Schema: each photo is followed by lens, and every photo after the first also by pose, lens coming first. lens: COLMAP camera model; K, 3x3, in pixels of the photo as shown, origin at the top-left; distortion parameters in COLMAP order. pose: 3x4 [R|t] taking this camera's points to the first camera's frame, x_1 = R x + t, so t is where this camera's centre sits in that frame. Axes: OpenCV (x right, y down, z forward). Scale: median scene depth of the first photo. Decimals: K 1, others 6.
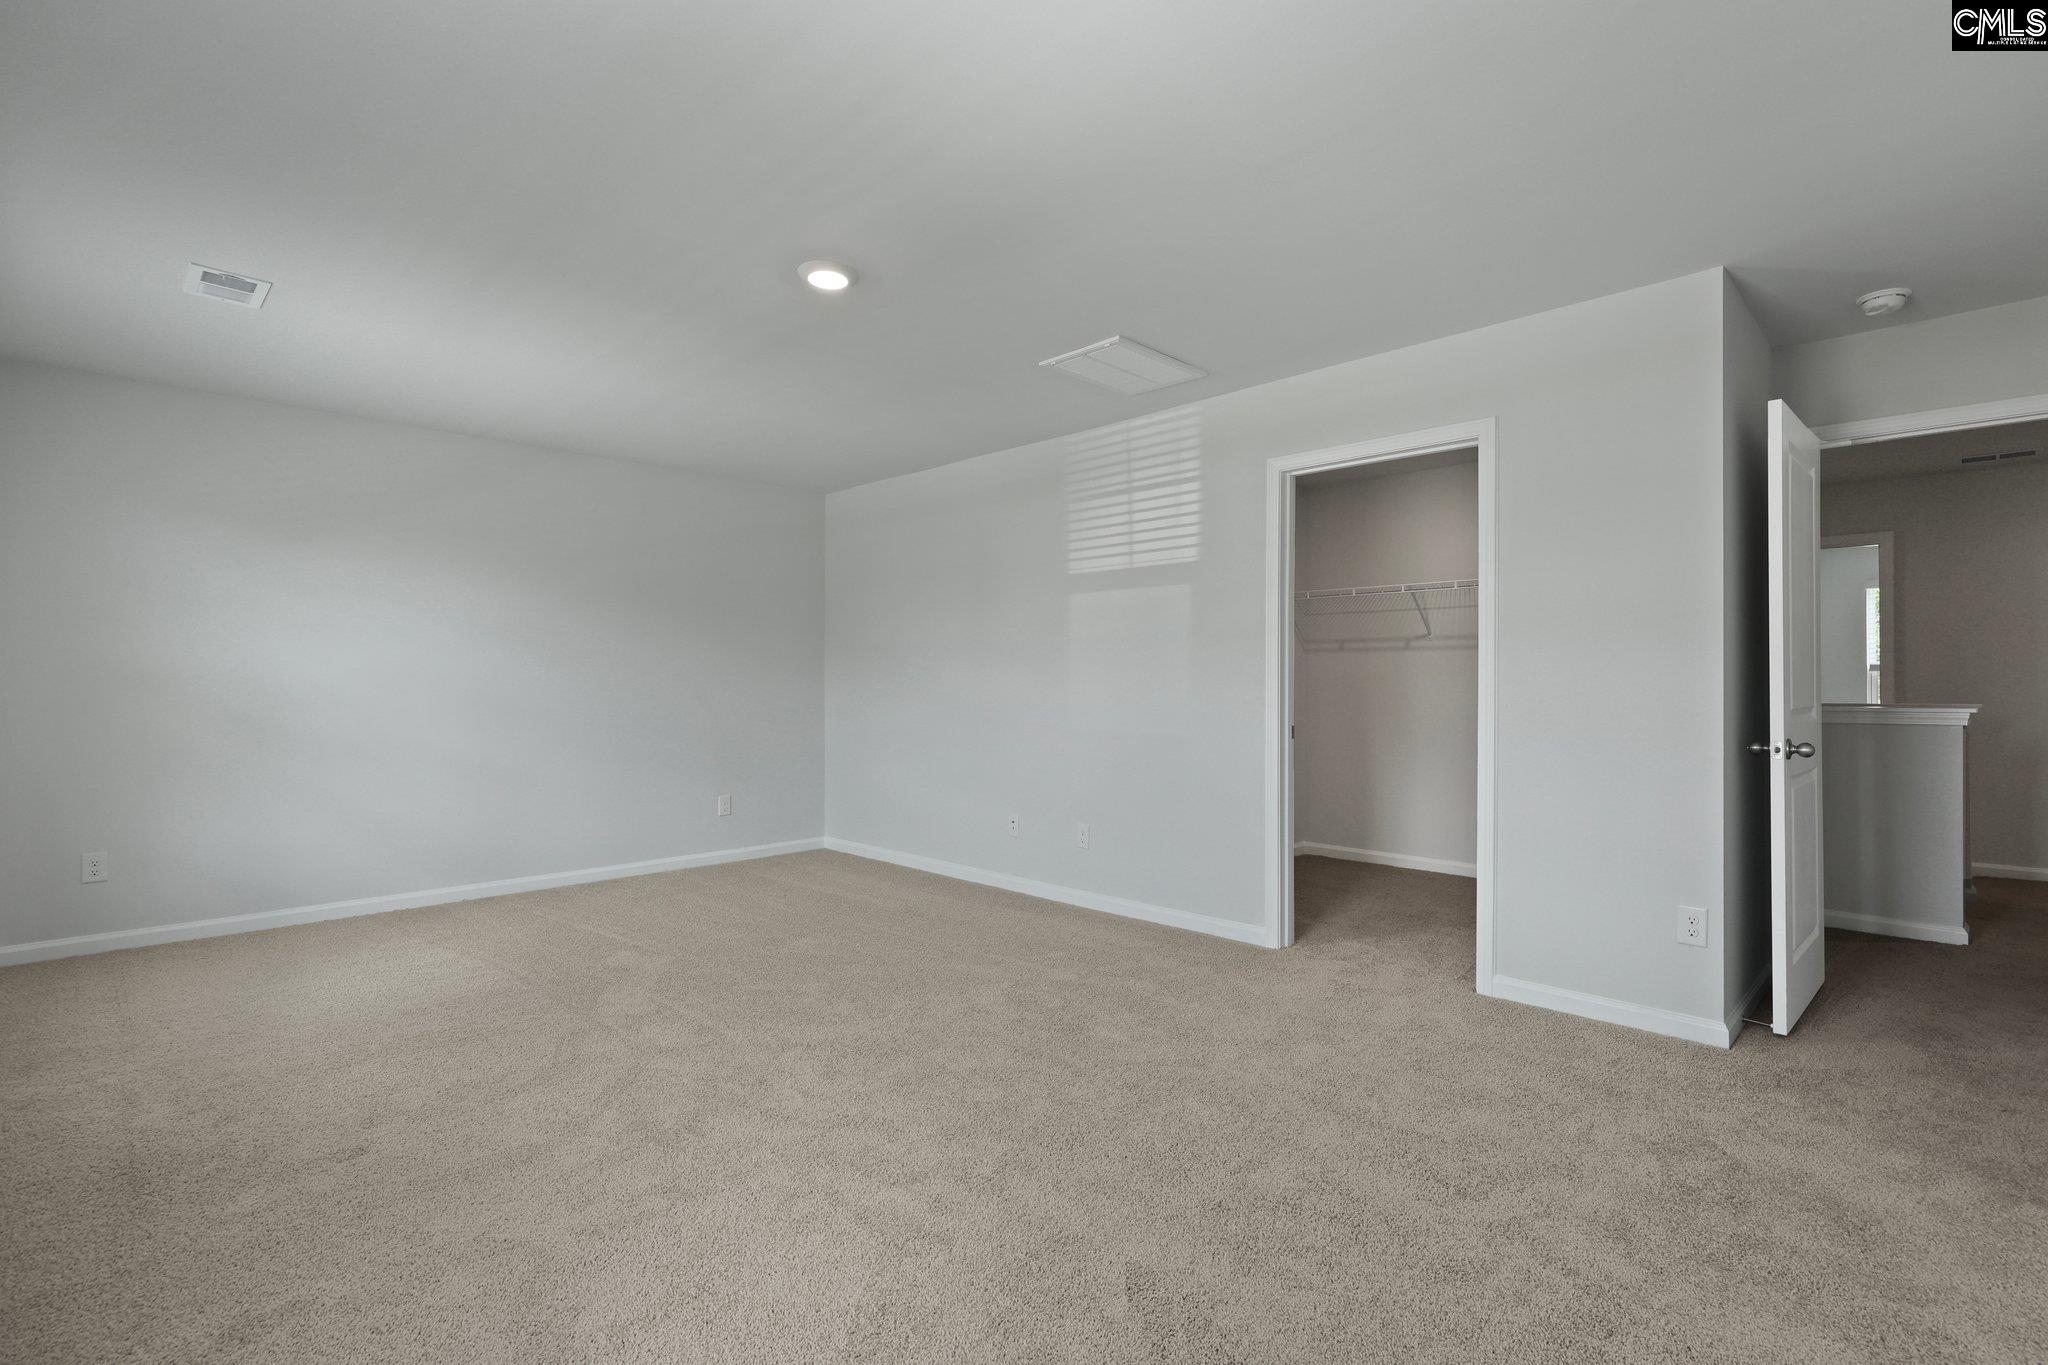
lens RADIAL K [[938.8, 0, 1031.4], [0, 938.8, 685.0], [0, 0, 1]] dist [0.003317, -0.000937]
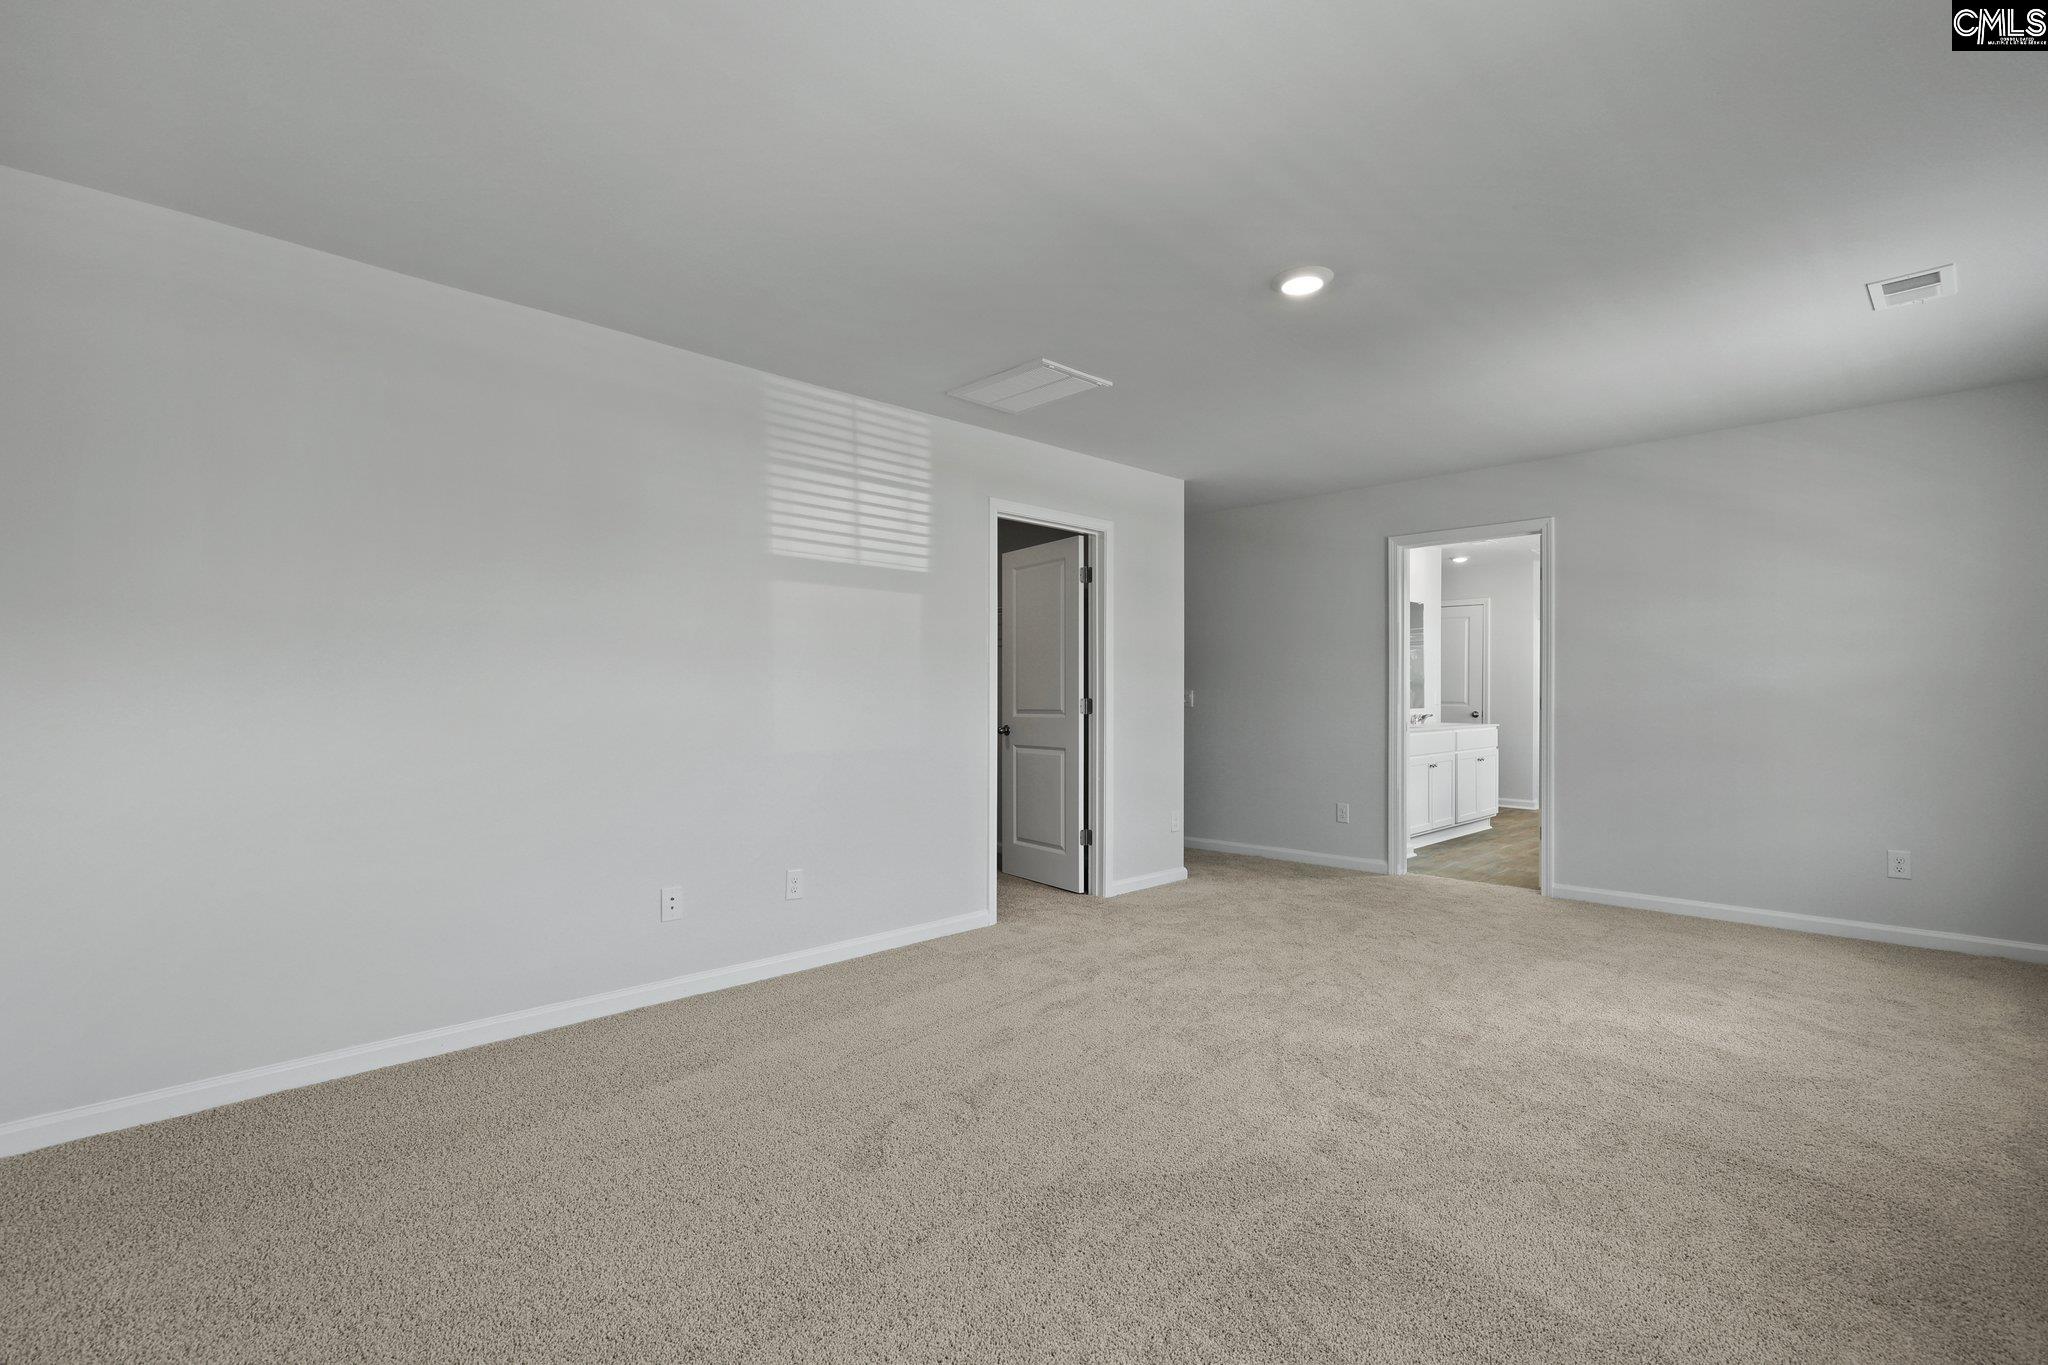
lens RADIAL K [[938.8, 0, 1036.1], [0, 938.8, 703.8], [0, 0, 1]] dist [0.003317, -0.000937]
pose [[0.003812, -0.005396, 0.999978, -0.812357], [0.007725, 0.999956, 0.005367, 0.004036], [-0.999963, 0.007705, 0.003853, 0.859941]]
